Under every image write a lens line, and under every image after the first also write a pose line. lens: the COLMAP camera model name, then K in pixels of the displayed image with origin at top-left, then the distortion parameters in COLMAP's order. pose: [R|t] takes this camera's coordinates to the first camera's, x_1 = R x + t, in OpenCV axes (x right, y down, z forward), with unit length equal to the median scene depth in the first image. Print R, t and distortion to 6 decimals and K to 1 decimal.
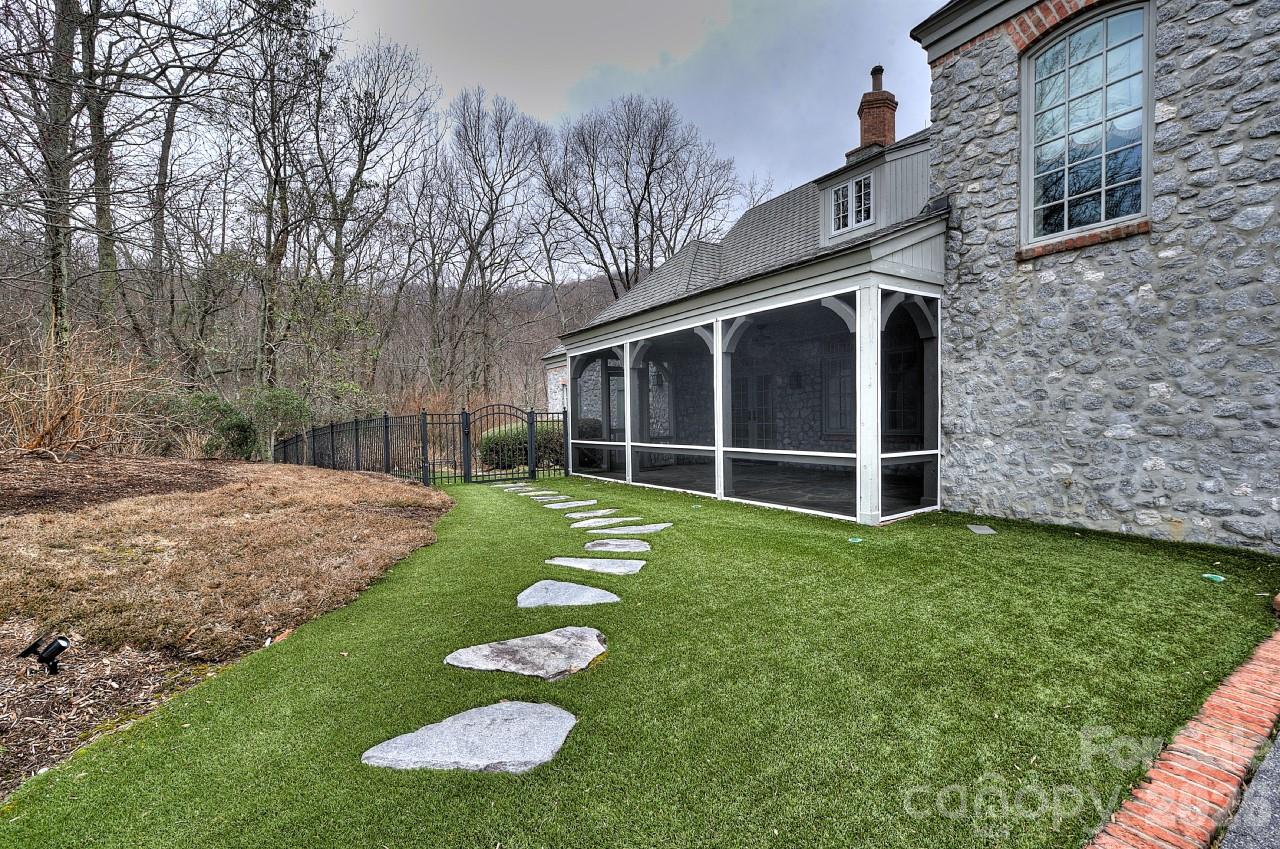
lens RADIAL K [[556.0, 0, 647.9], [0, 556.0, 435.9], [0, 0, 1]] dist [0.000505, -0.000026]
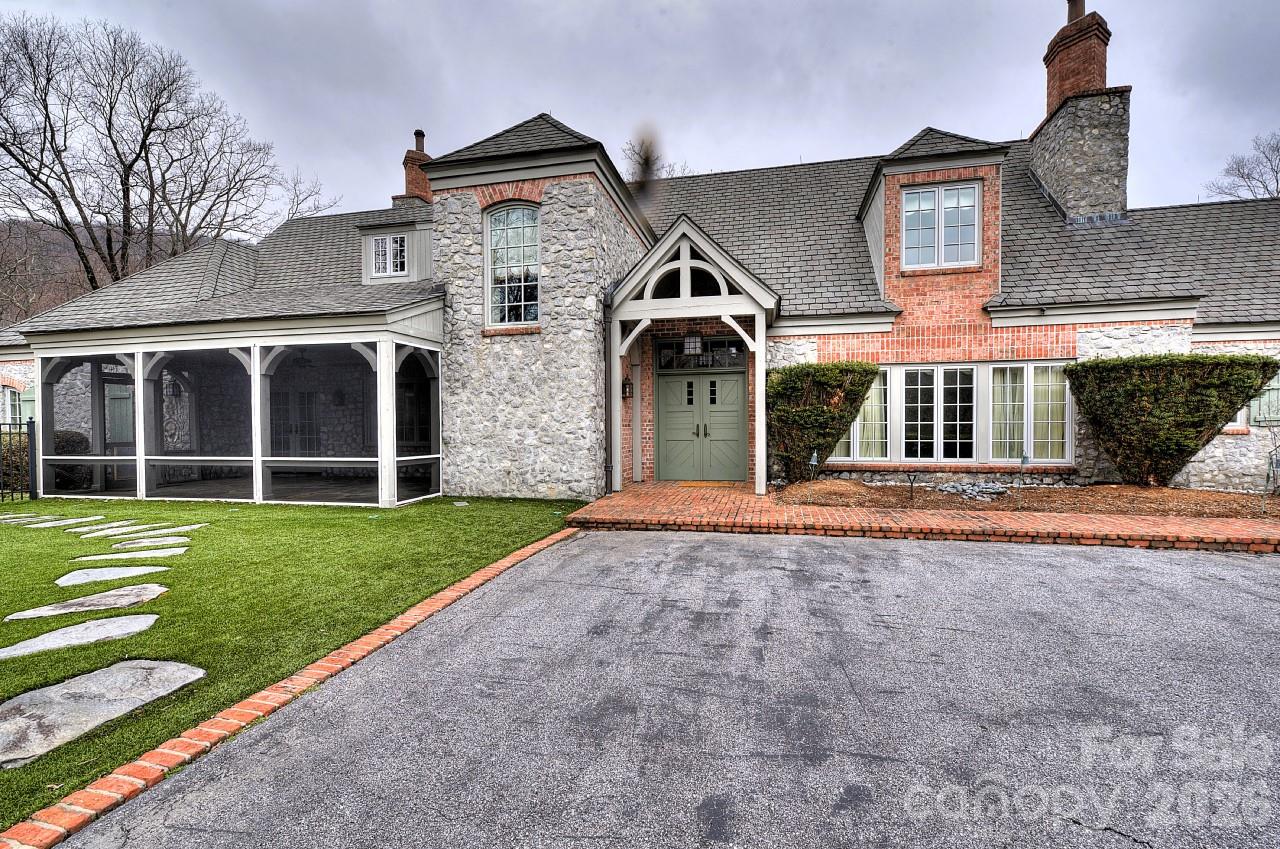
lens RADIAL K [[556.0, 0, 647.9], [0, 556.0, 435.9], [0, 0, 1]] dist [0.000505, -0.000026]
pose [[0.733717, 0.002716, 0.679450, -0.070117], [0.014822, 0.999690, -0.020002, 0.013603], [-0.679293, 0.024747, 0.733449, -0.446656]]
